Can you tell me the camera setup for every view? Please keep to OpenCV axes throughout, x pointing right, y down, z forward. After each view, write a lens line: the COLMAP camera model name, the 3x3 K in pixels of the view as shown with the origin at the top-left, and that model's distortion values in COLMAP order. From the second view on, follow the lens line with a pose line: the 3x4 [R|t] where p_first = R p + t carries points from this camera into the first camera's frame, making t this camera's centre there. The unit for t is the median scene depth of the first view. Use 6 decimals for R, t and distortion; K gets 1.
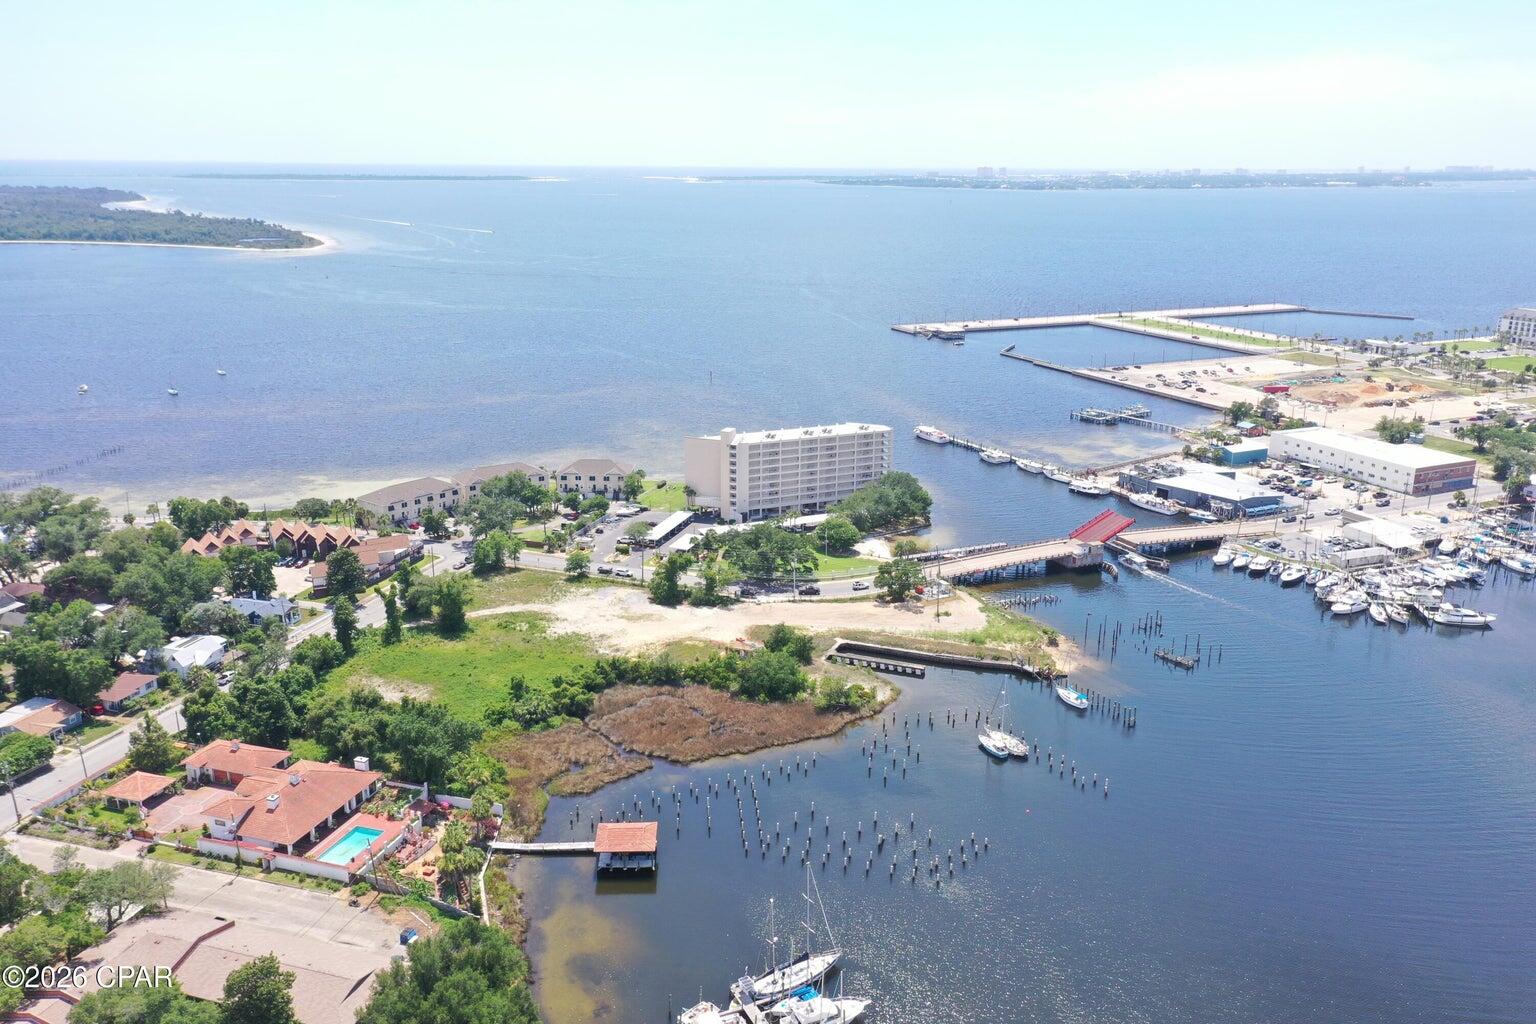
lens RADIAL K [[1208.7, 0, 768.0], [0, 1208.7, 512.0], [0, 0, 1]] dist [0.020665, 0.004303]
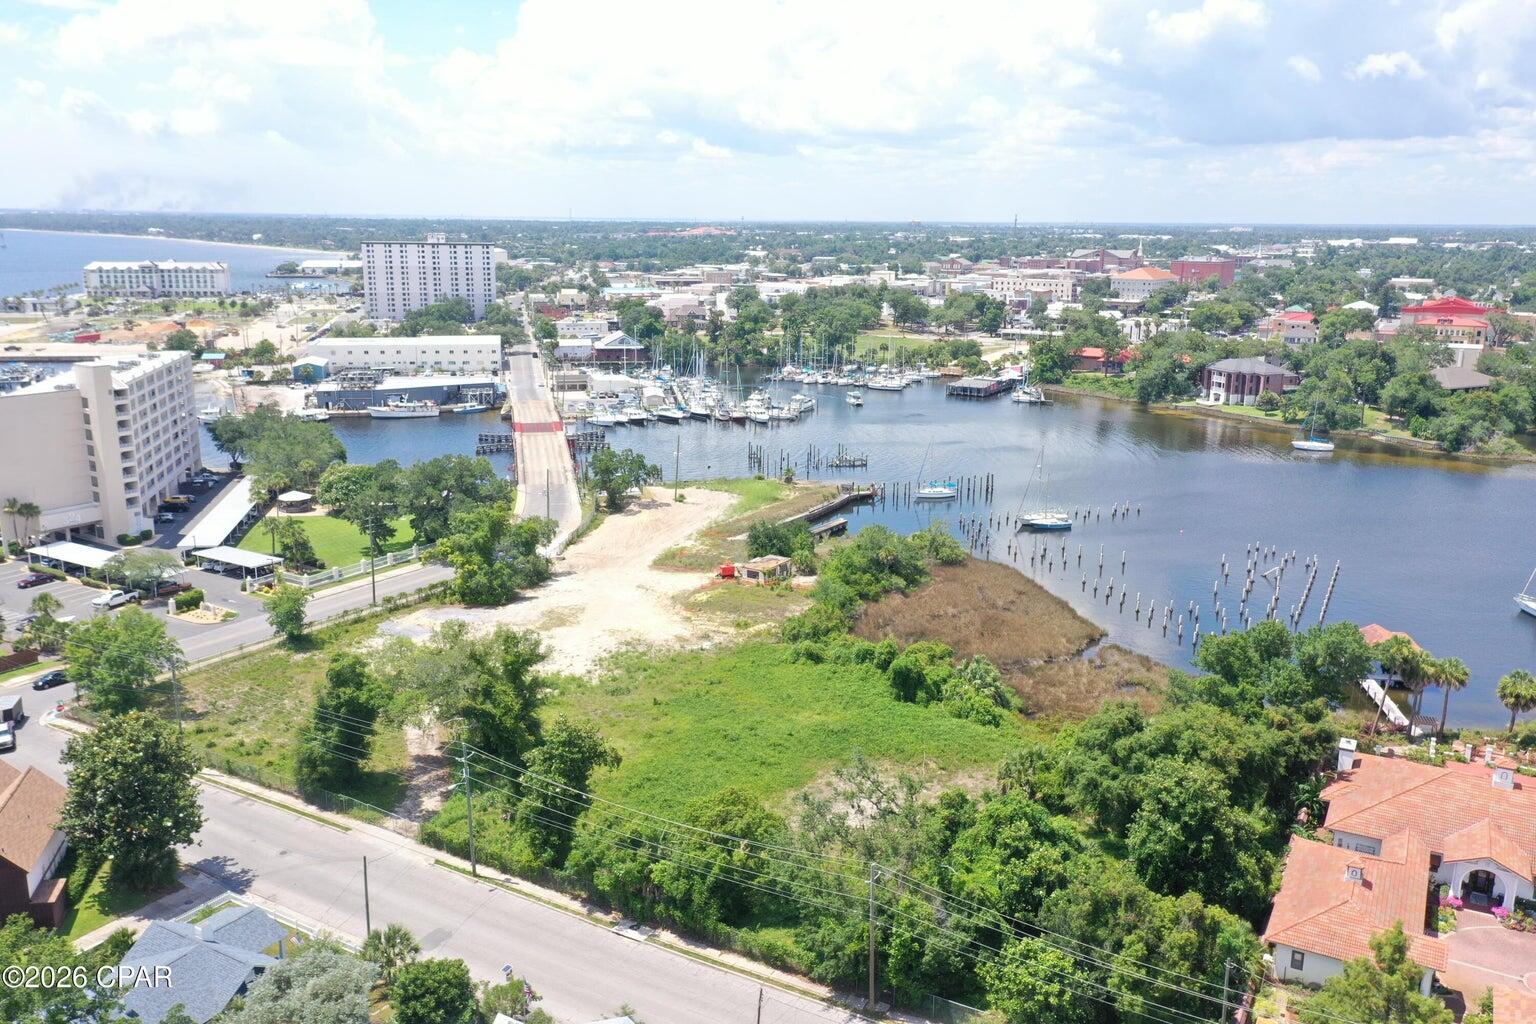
lens RADIAL K [[1218.4, 0, 763.2], [0, 1218.4, 515.0], [0, 0, 1]] dist [0.014575, 0.002351]
pose [[0.206833, -0.232070, 0.950454, -0.520717], [0.258187, 0.949971, 0.175767, -0.026290], [-0.943695, 0.209041, 0.256403, 0.657921]]
